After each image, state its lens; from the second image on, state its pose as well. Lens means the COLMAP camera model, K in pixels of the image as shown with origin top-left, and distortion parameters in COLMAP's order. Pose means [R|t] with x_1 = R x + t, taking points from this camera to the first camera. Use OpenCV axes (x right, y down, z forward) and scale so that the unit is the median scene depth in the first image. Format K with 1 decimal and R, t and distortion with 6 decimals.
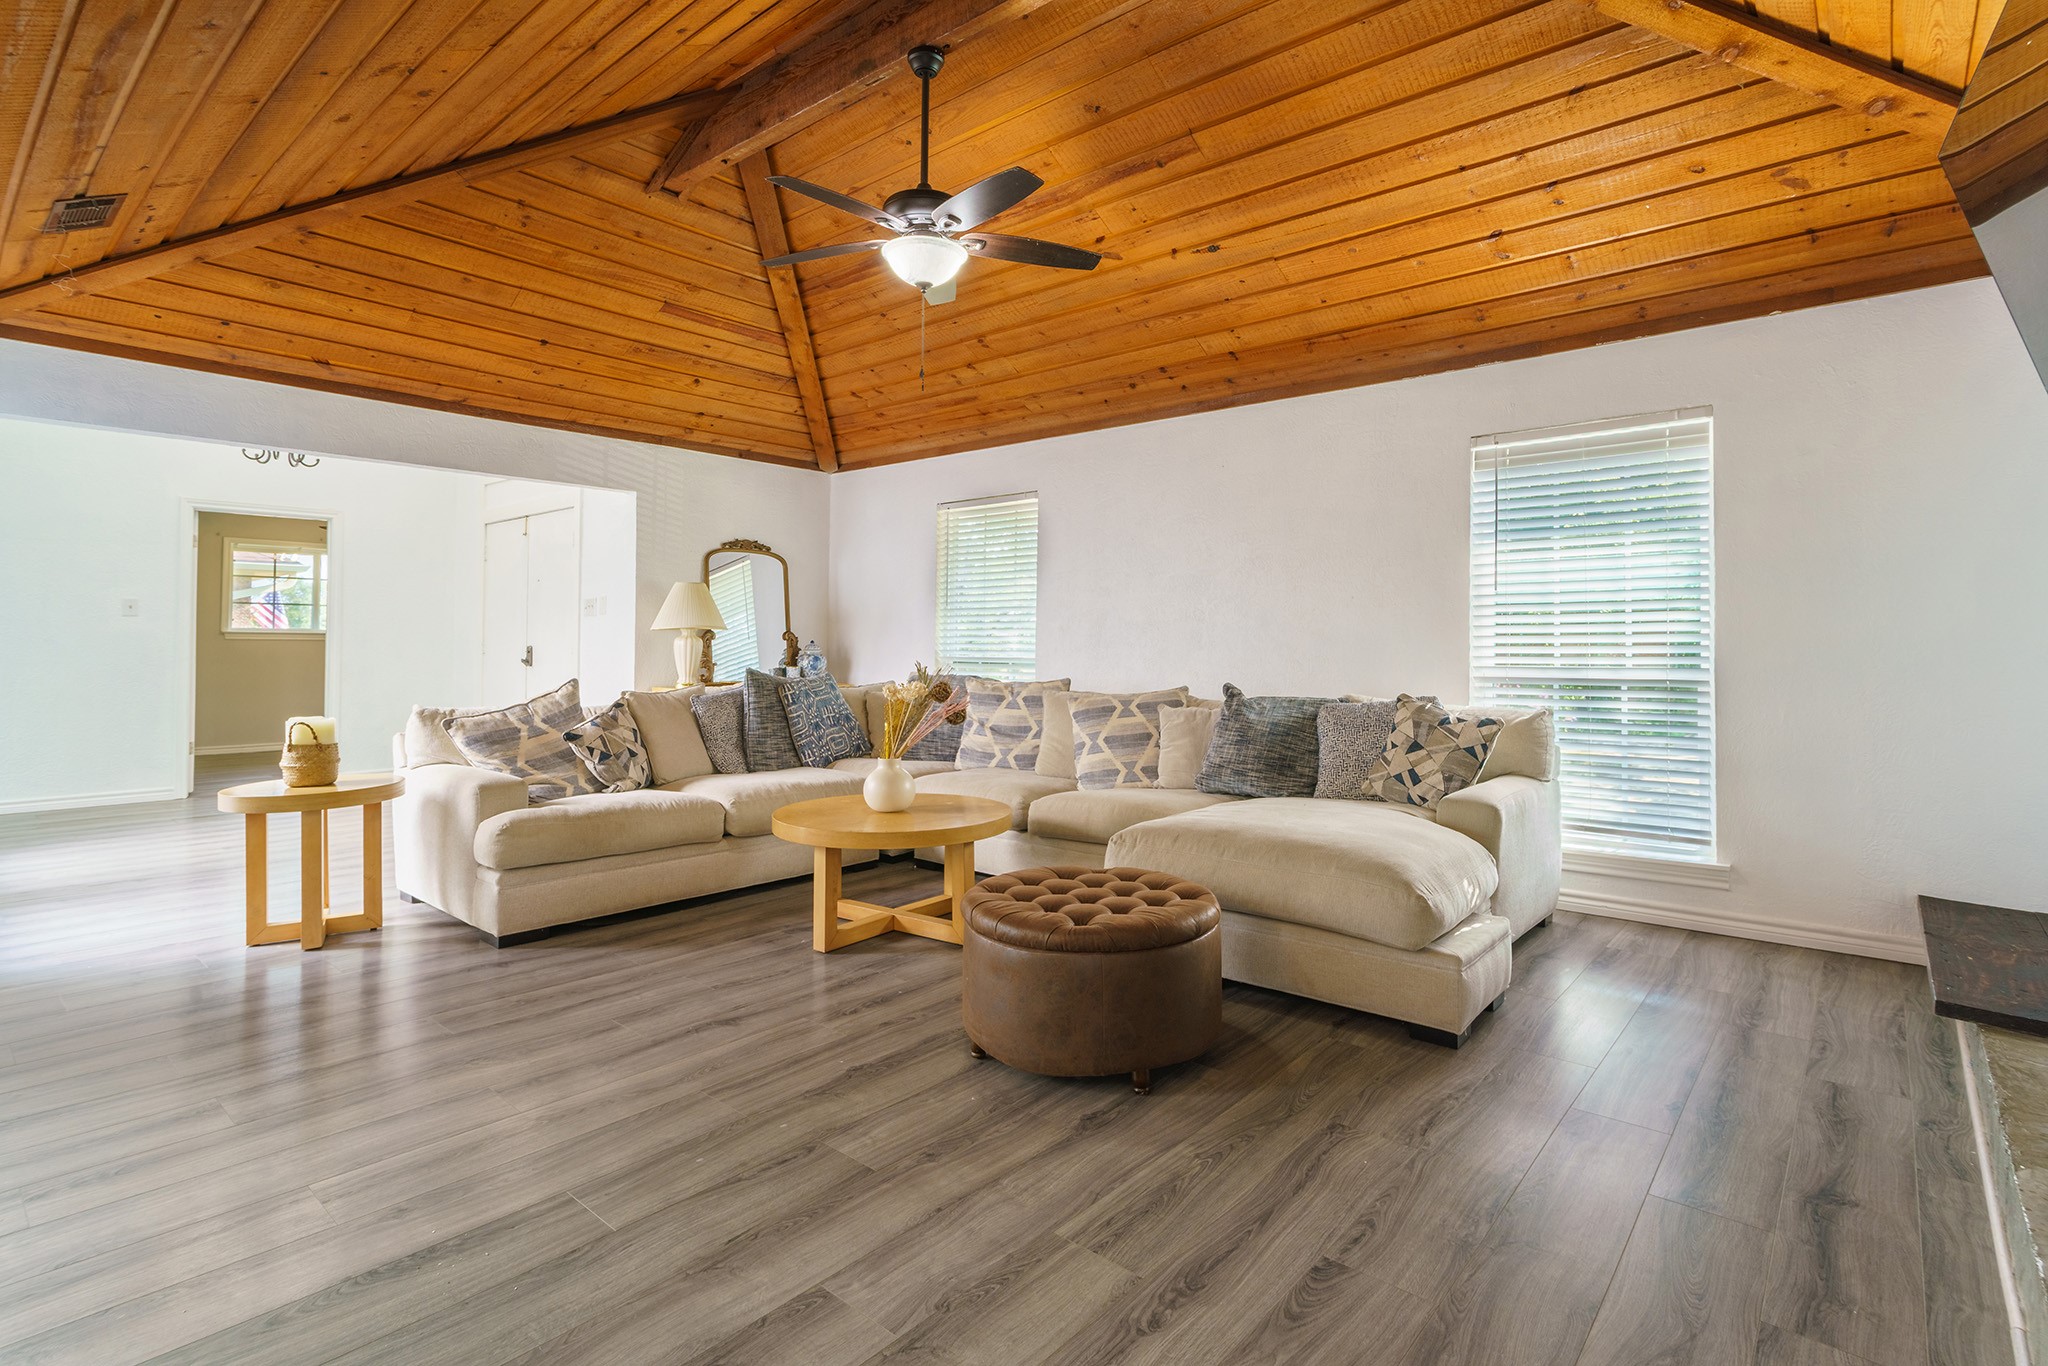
lens RADIAL K [[958.5, 0, 953.5], [0, 958.5, 639.2], [0, 0, 1]] dist [-0.002918, -0.000144]
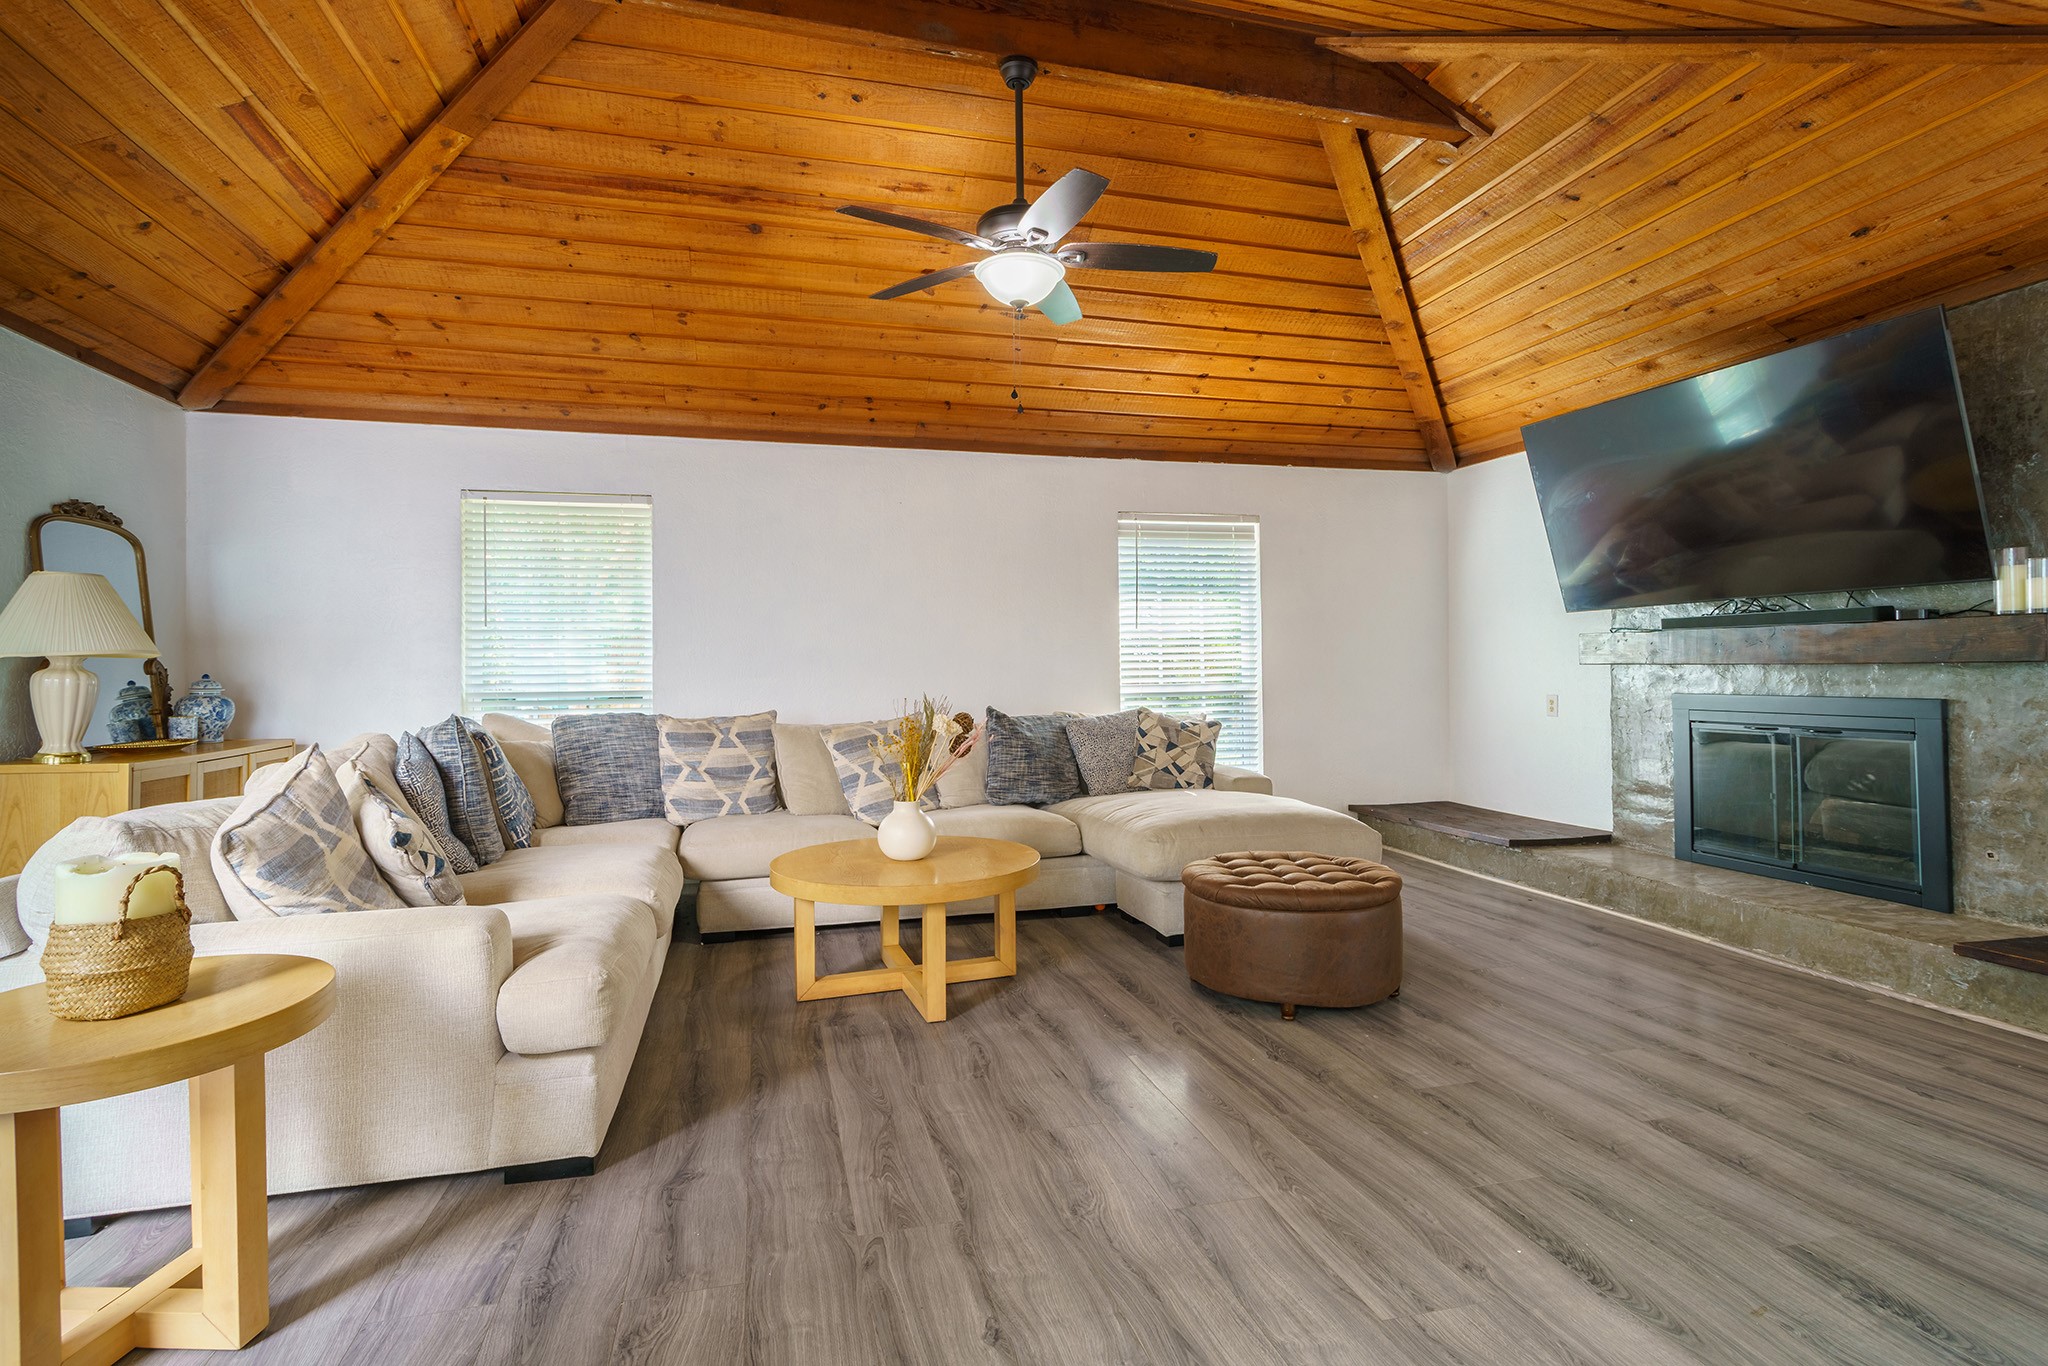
lens RADIAL K [[1010.8, 0, 990.0], [0, 1010.8, 676.6], [0, 0, 1]] dist [-0.000391, 0.001823]
pose [[0.576284, -0.015335, 0.817106, -0.827818], [0.006707, 0.999879, 0.014035, -0.005871], [-0.817222, -0.002608, 0.576317, 0.401008]]
